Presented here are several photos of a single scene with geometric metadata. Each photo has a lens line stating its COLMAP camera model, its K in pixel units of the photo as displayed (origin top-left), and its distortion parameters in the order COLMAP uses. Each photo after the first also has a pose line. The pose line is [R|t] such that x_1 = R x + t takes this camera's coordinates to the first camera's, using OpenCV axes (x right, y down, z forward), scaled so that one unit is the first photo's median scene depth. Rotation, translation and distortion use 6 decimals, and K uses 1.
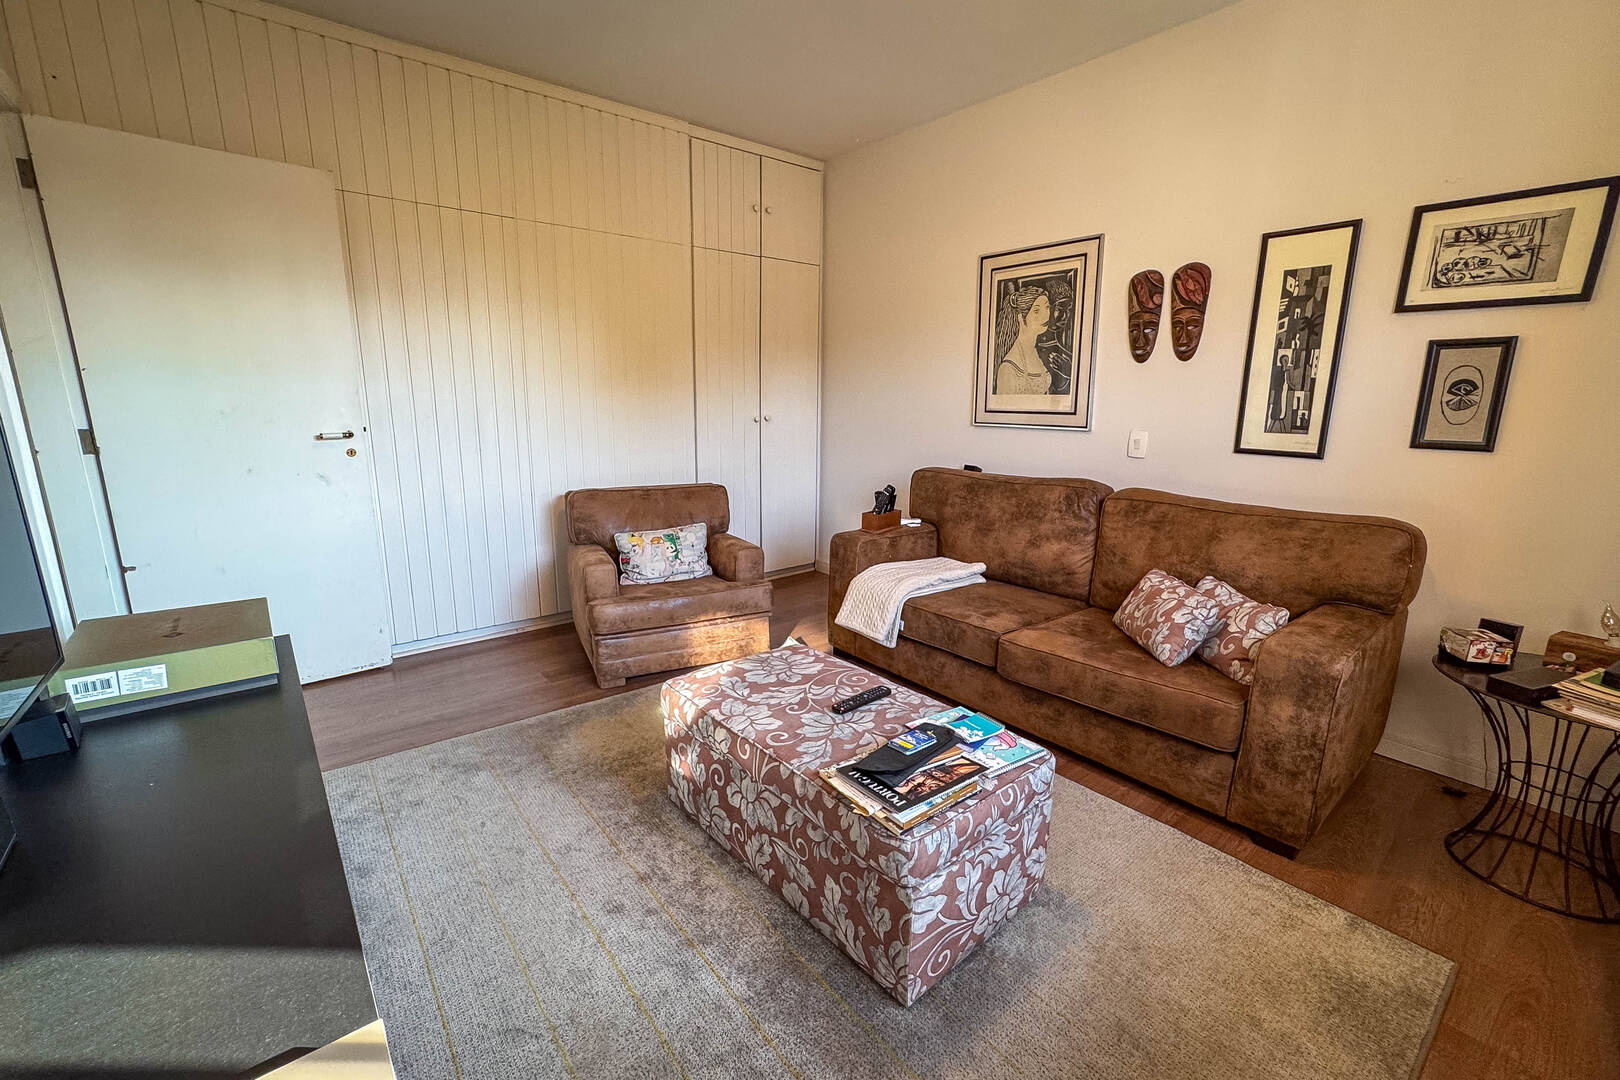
lens RADIAL K [[698.6, 0, 803.3], [0, 698.6, 545.7], [0, 0, 1]] dist [-0.042922, 0.013221]
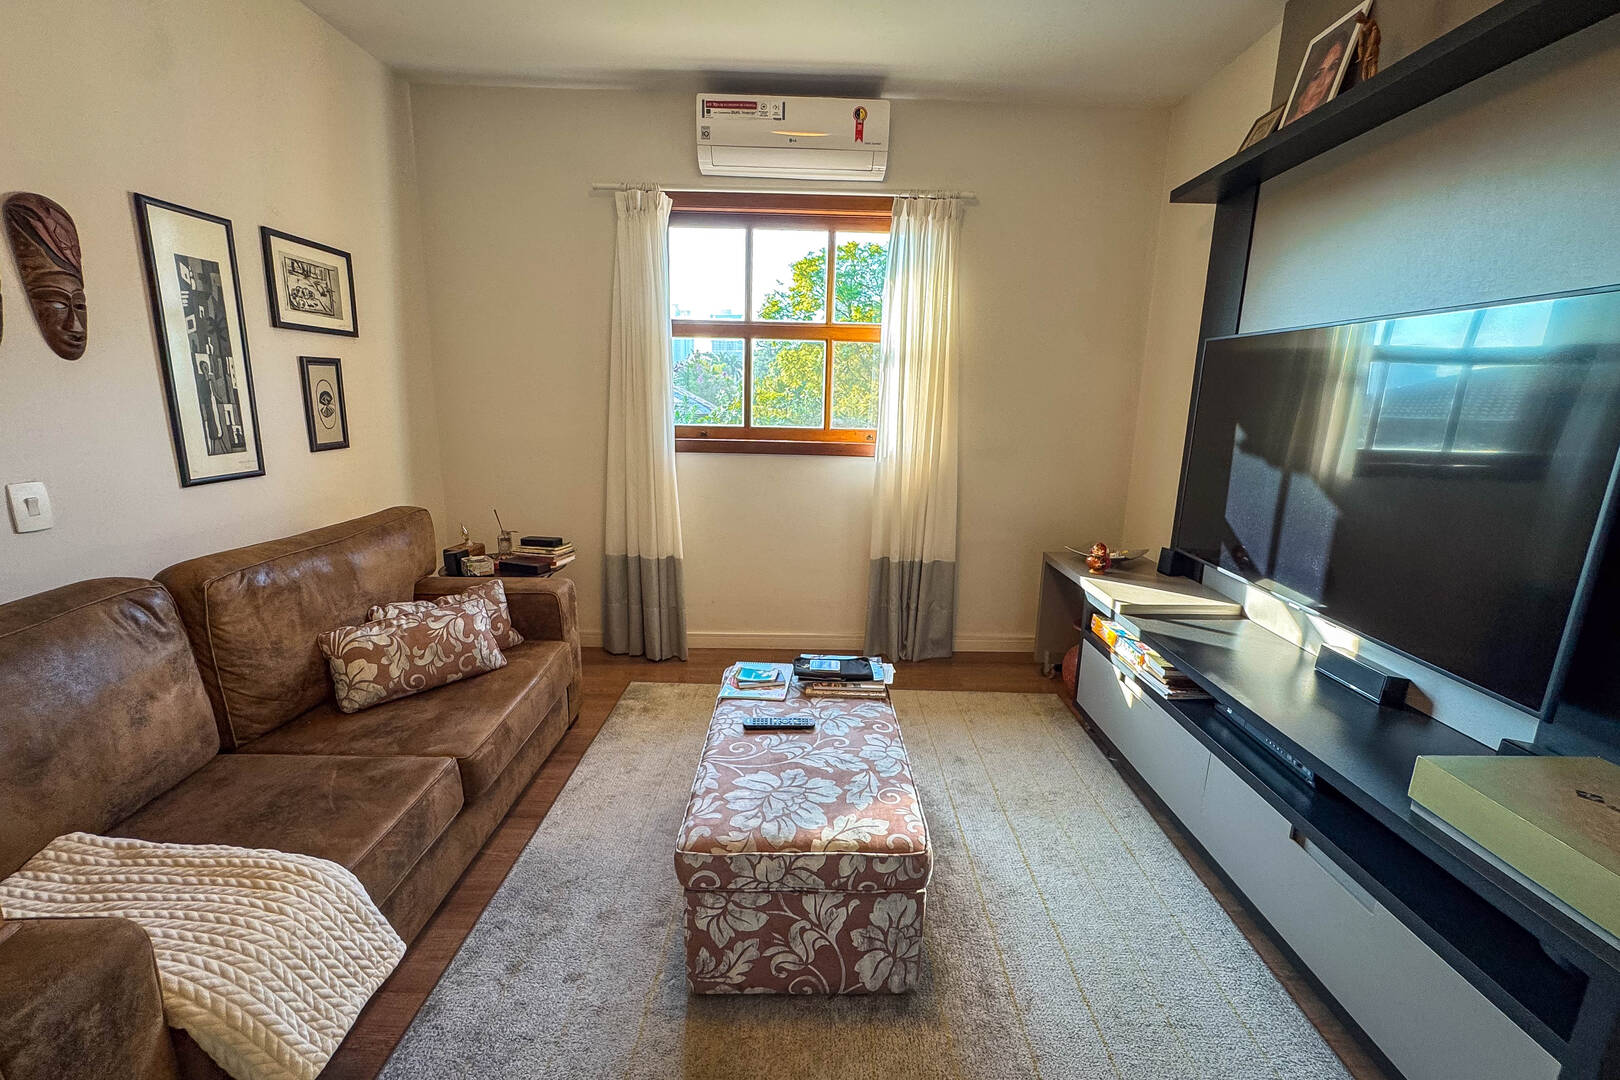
lens RADIAL K [[685.5, 0, 811.8], [0, 685.5, 537.5], [0, 0, 1]] dist [-0.044463, 0.021130]
pose [[-0.789225, -0.155376, 0.594123, -0.412174], [0.099189, 0.922508, 0.373017, -0.327916], [-0.606041, 0.353324, -0.712654, 1.272373]]
